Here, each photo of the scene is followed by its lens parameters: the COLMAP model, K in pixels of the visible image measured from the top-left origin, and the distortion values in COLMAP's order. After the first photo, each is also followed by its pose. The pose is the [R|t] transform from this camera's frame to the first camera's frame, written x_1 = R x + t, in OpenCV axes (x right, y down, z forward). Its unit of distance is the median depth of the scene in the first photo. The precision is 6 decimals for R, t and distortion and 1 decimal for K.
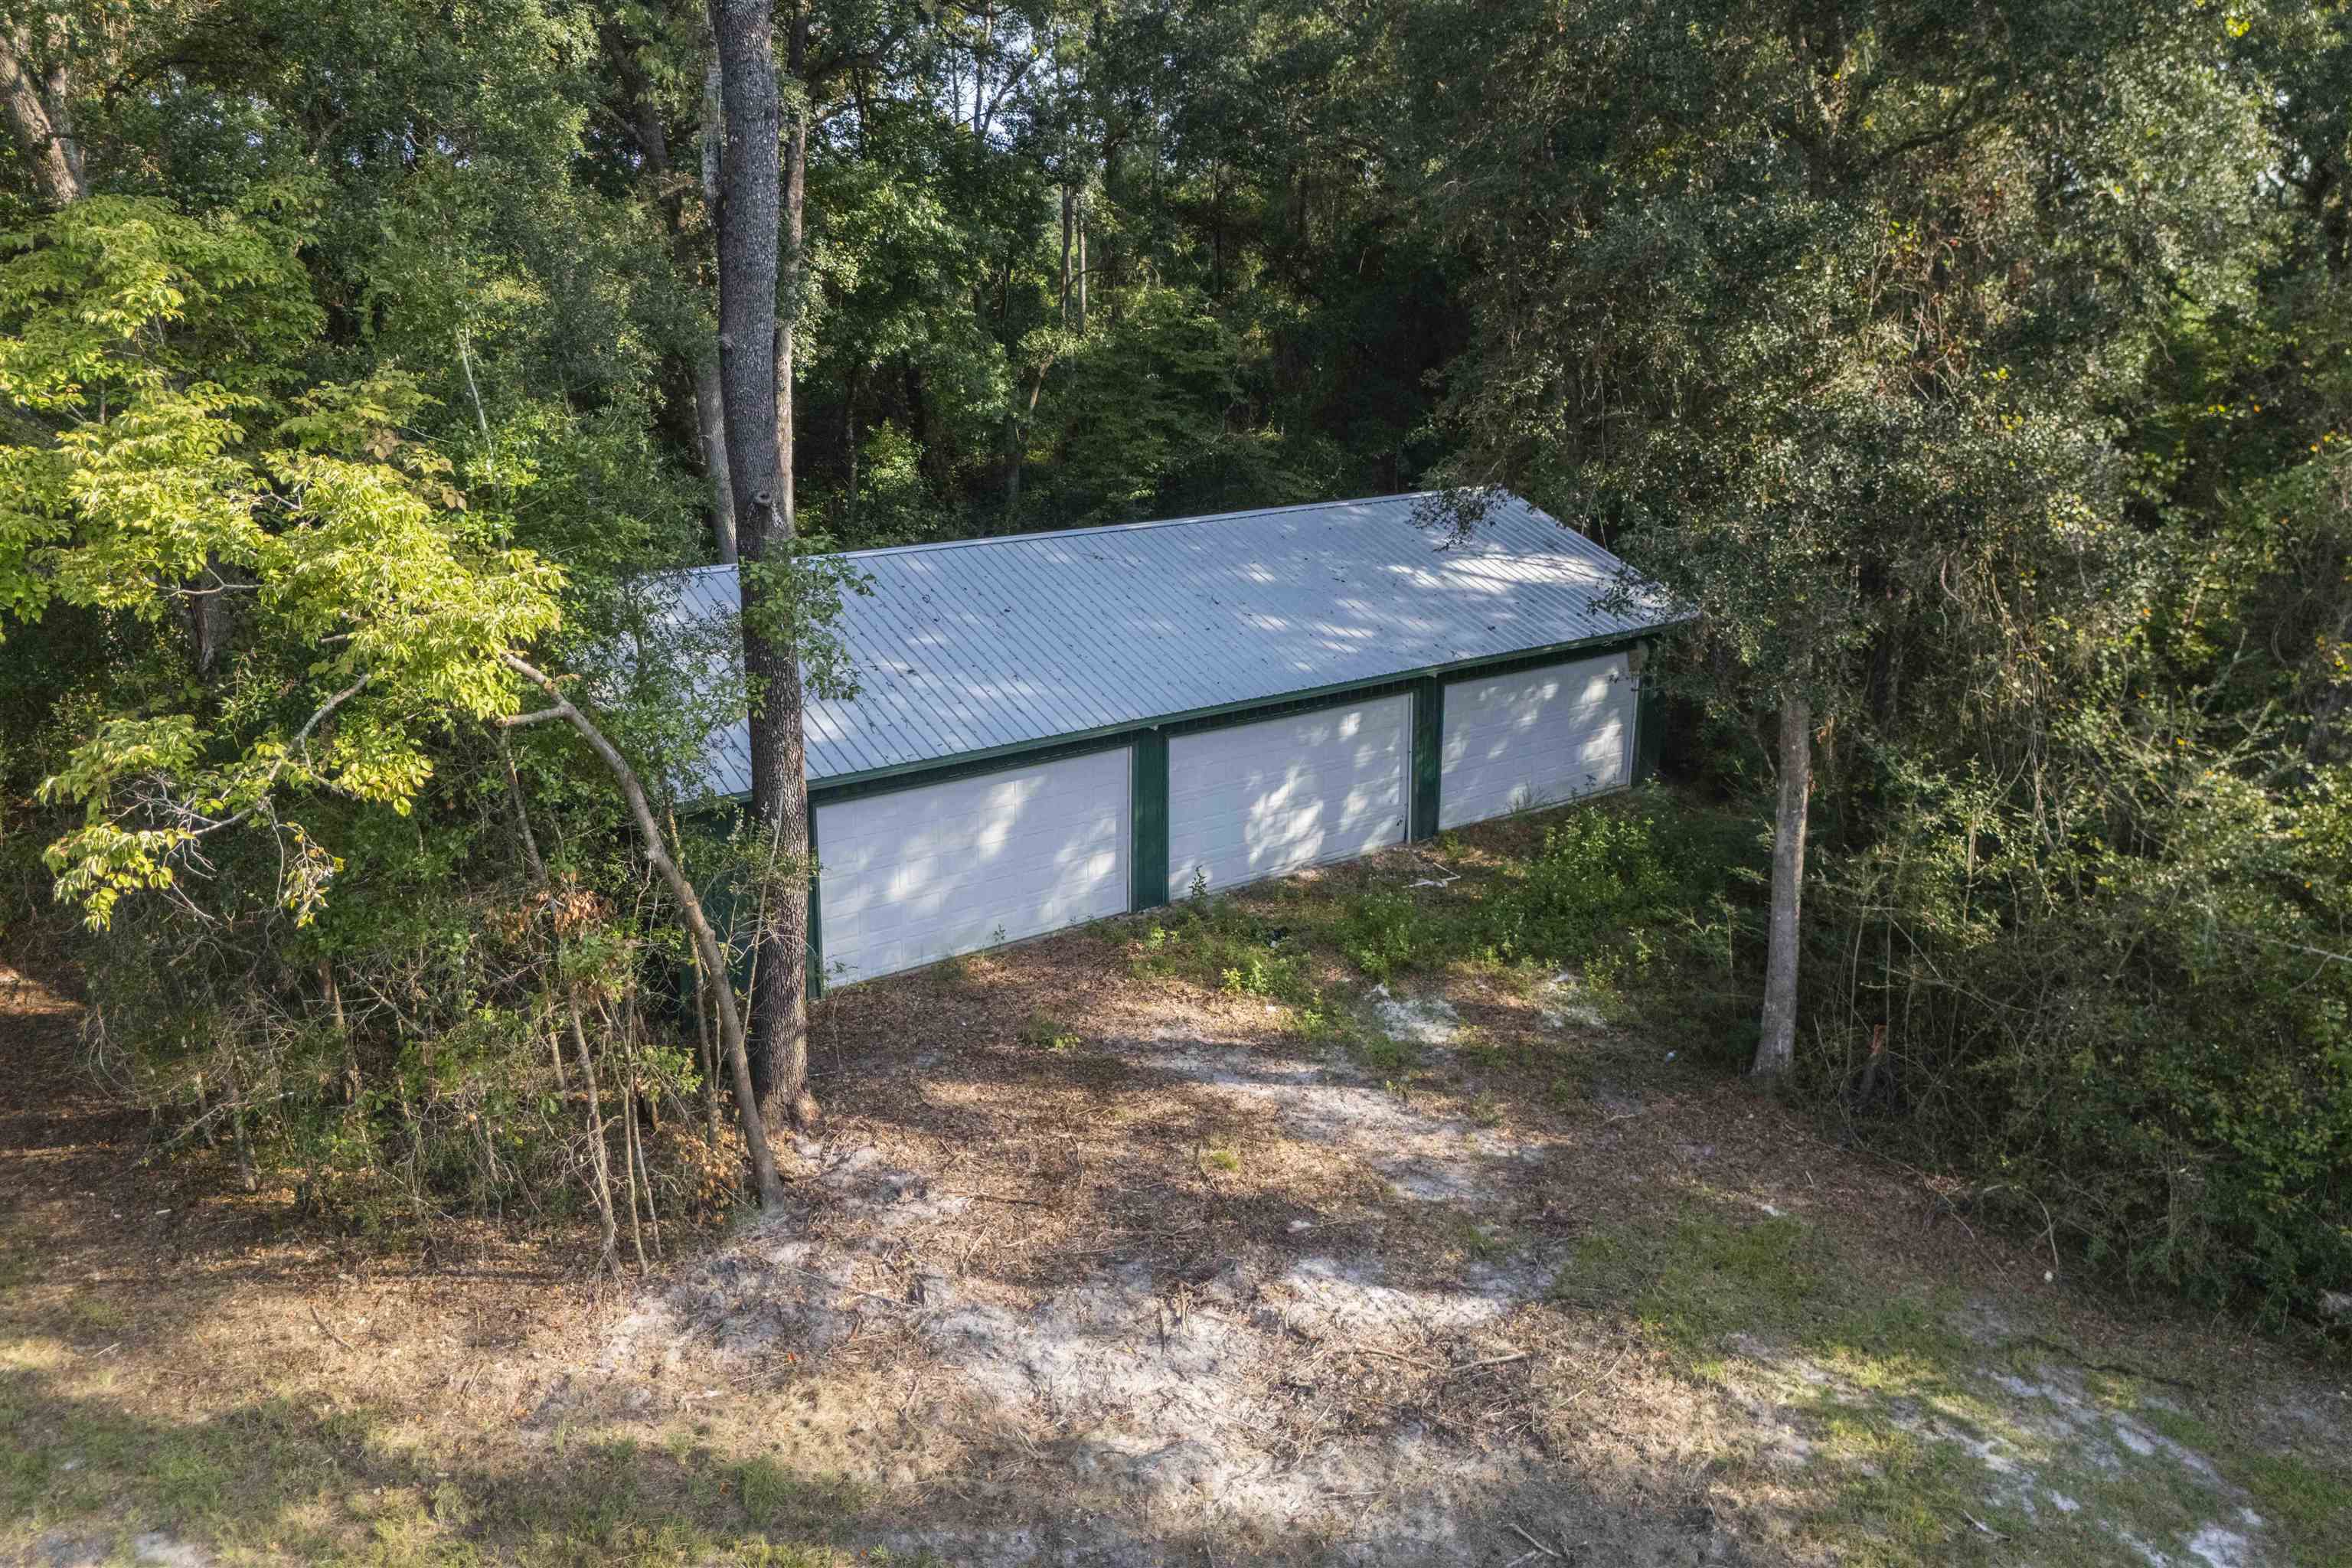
lens RADIAL K [[1650.0, 0, 1176.0], [0, 1650.0, 784.0], [0, 0, 1]] dist [0.082957, 0.000810]
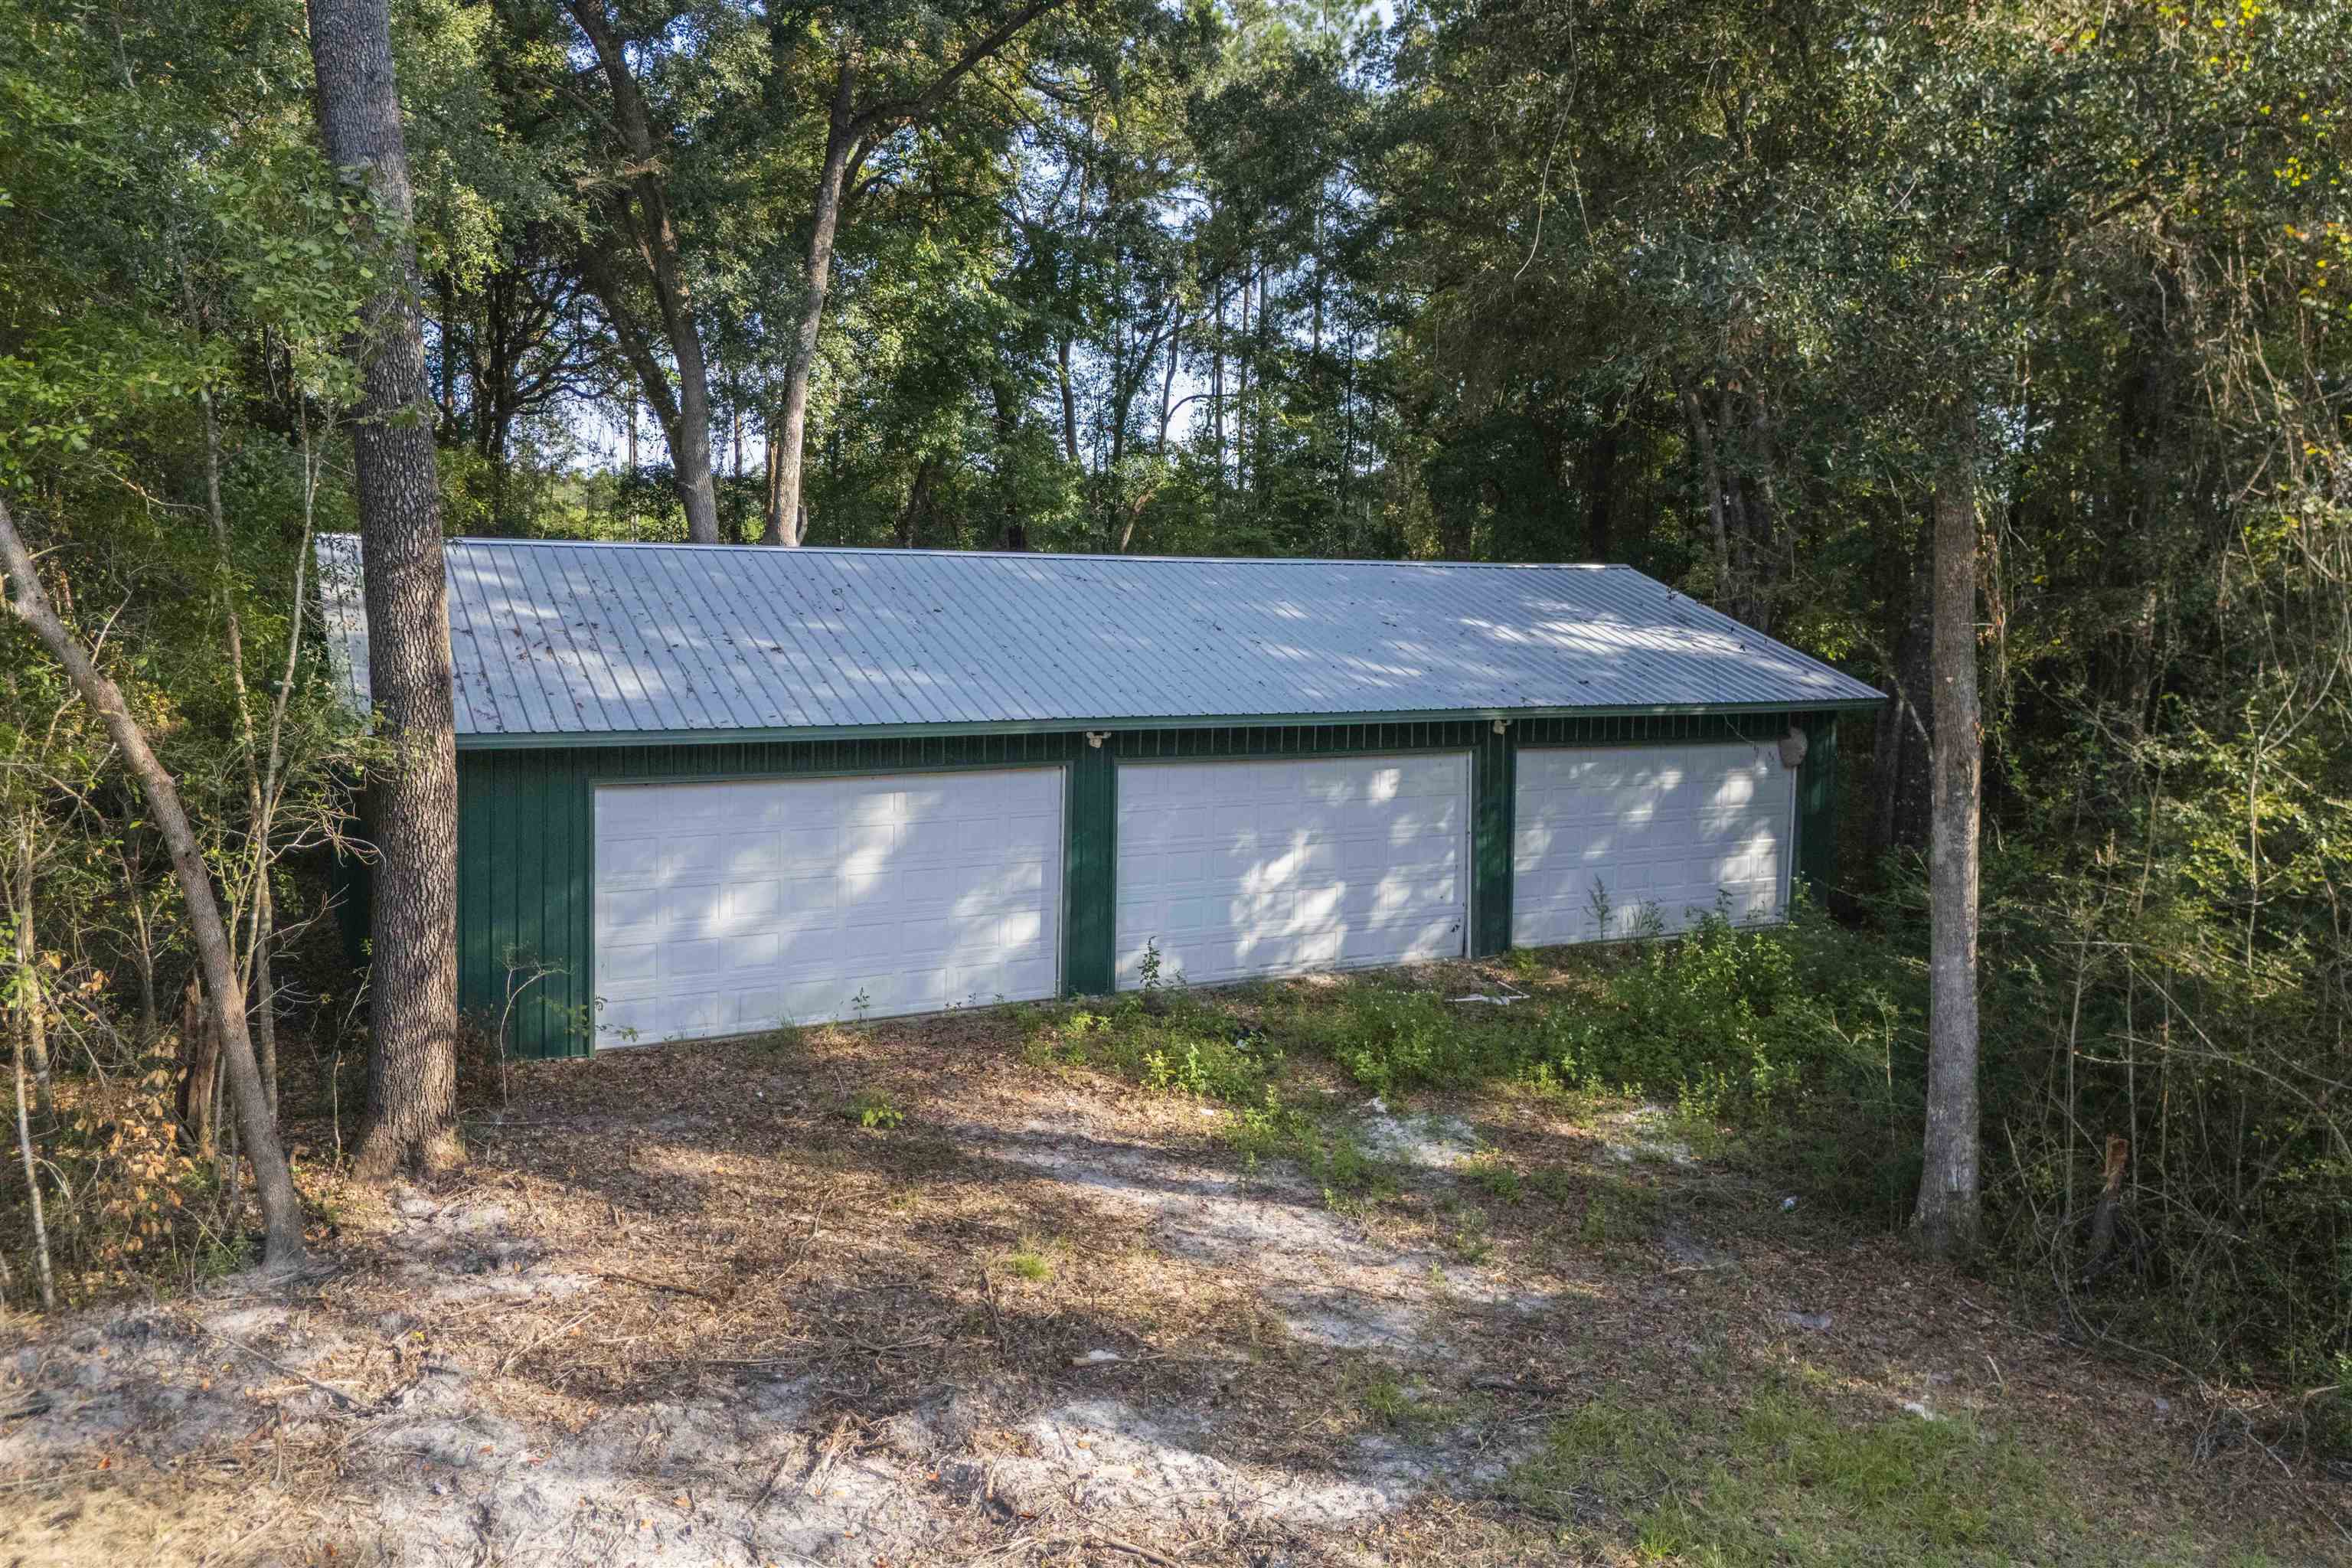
lens RADIAL K [[1690.9, 0, 1176.0], [0, 1690.9, 784.0], [0, 0, 1]] dist [0.050751, -0.006809]
pose [[0.990548, 0.031703, -0.133452, 0.144118], [-0.055692, 0.982076, -0.180071, 0.137356], [0.125351, 0.185801, 0.974559, 0.288133]]
